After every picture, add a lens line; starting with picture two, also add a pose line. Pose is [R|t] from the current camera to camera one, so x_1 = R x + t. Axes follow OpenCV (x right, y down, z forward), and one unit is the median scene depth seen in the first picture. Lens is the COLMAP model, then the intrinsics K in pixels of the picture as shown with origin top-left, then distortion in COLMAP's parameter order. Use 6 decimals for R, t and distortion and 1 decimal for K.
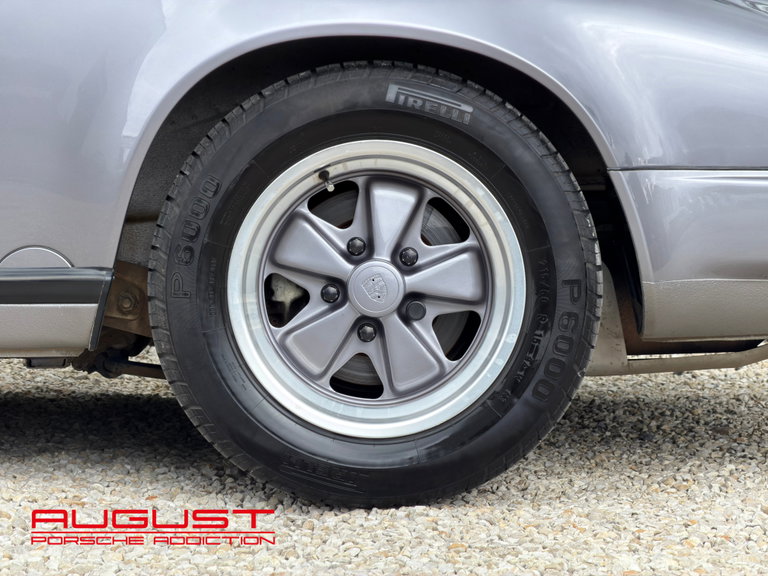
lens RADIAL K [[2328.8, 0, 384.2], [0, 2328.8, 289.1], [0, 0, 1]] dist [0.309602, 0.000000]
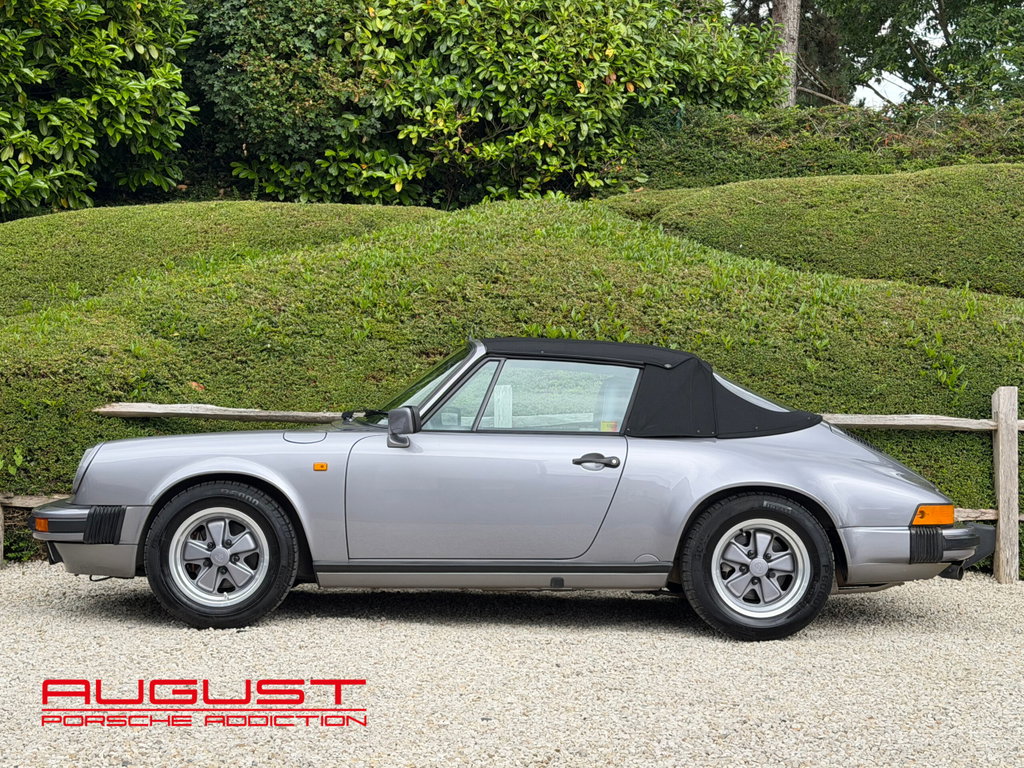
lens RADIAL K [[1666.7, 0, 514.1], [0, 1666.7, 383.8], [0, 0, 1]] dist [0.130793, 0.000000]
pose [[0.999974, -0.006959, 0.001964, -0.320638], [0.007073, 0.997821, -0.065604, -0.096811], [-0.001503, 0.065616, 0.997844, -1.167630]]
